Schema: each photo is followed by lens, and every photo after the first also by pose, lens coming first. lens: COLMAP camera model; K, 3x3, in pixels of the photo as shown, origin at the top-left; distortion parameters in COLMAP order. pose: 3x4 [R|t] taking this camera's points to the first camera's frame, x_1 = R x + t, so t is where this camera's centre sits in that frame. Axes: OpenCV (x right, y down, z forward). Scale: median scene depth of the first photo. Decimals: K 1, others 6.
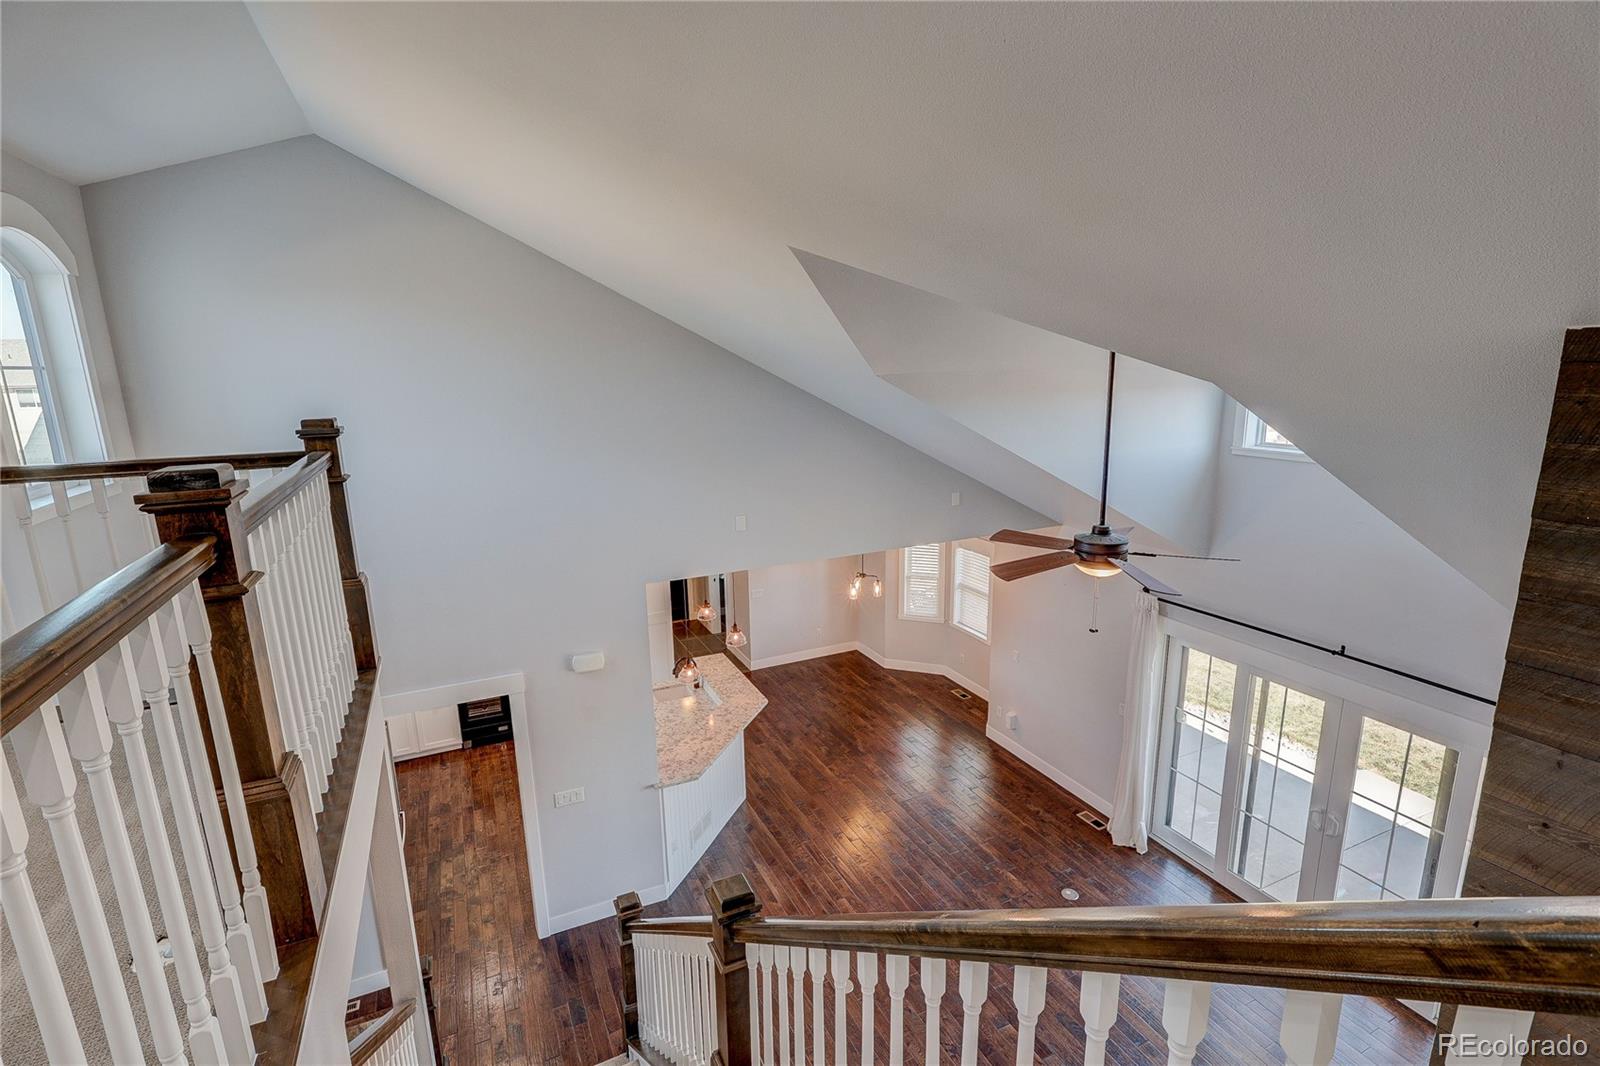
lens RADIAL K [[735.5, 0, 806.1], [0, 735.5, 532.1], [0, 0, 1]] dist [0.000879, 0.000253]
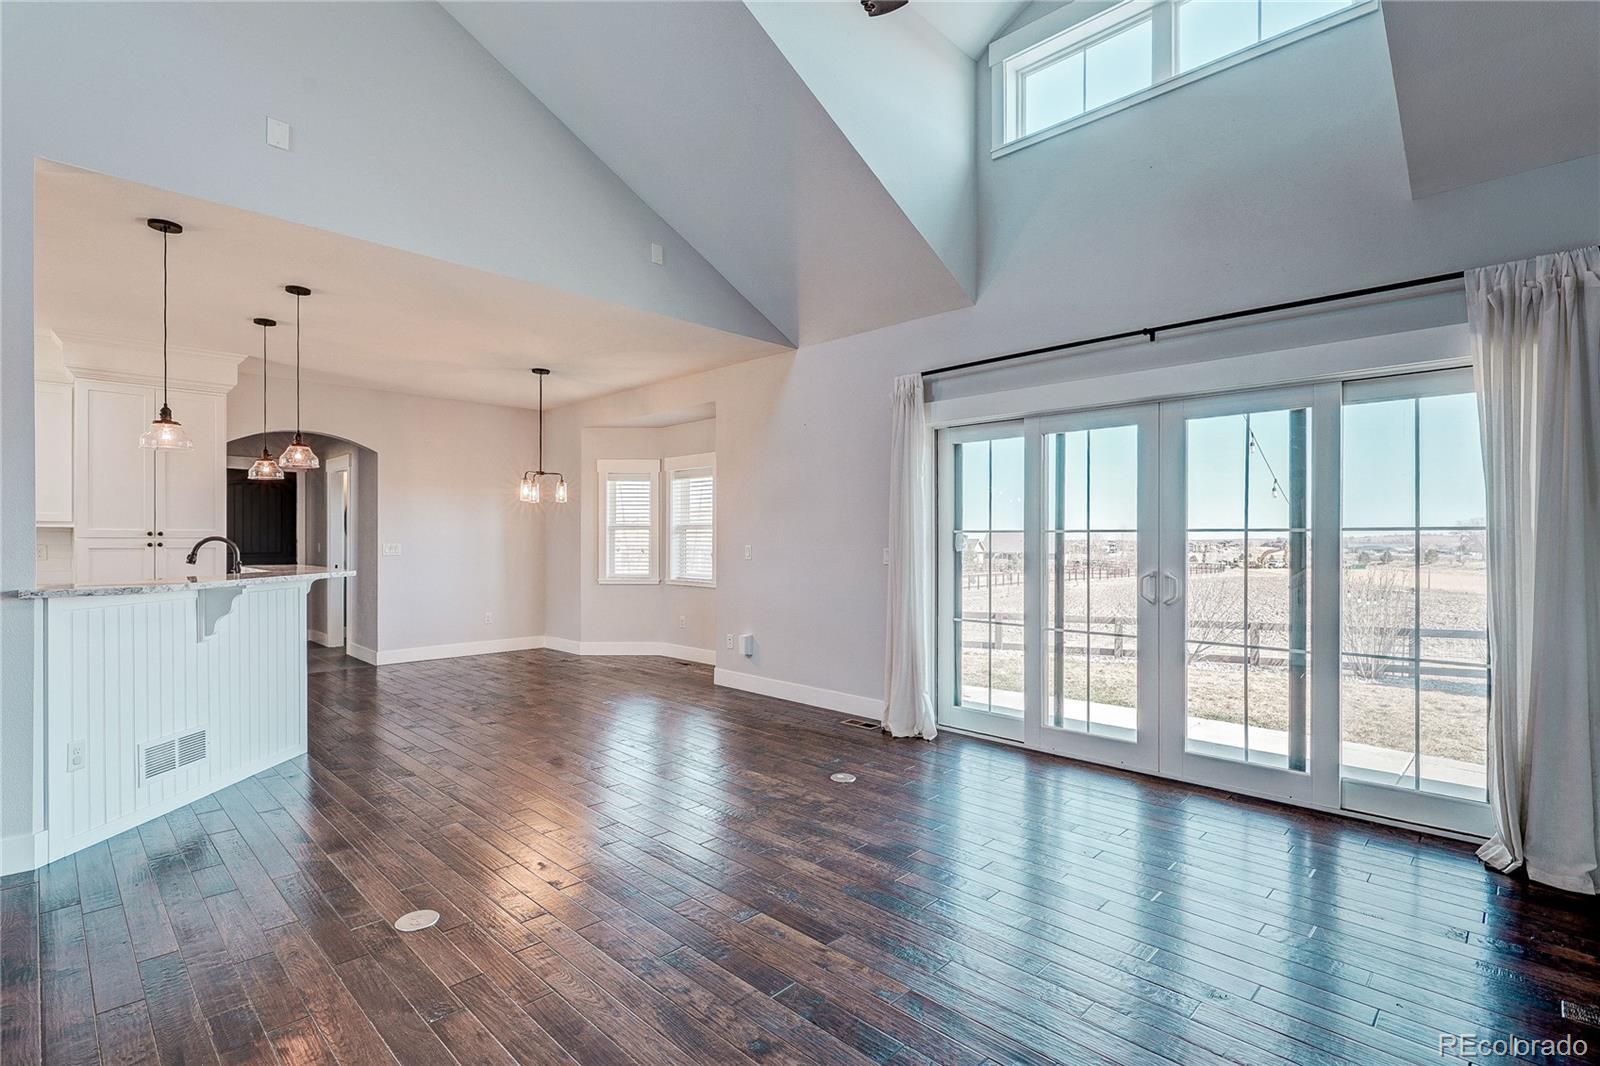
lens RADIAL K [[750.2, 0, 794.4], [0, 750.2, 537.5], [0, 0, 1]] dist [-0.001089, 0.000213]
pose [[0.942634, 0.016523, 0.333419, 0.072884], [0.057029, 0.976122, -0.209605, 0.313978], [-0.328921, 0.216596, 0.919183, 0.274211]]
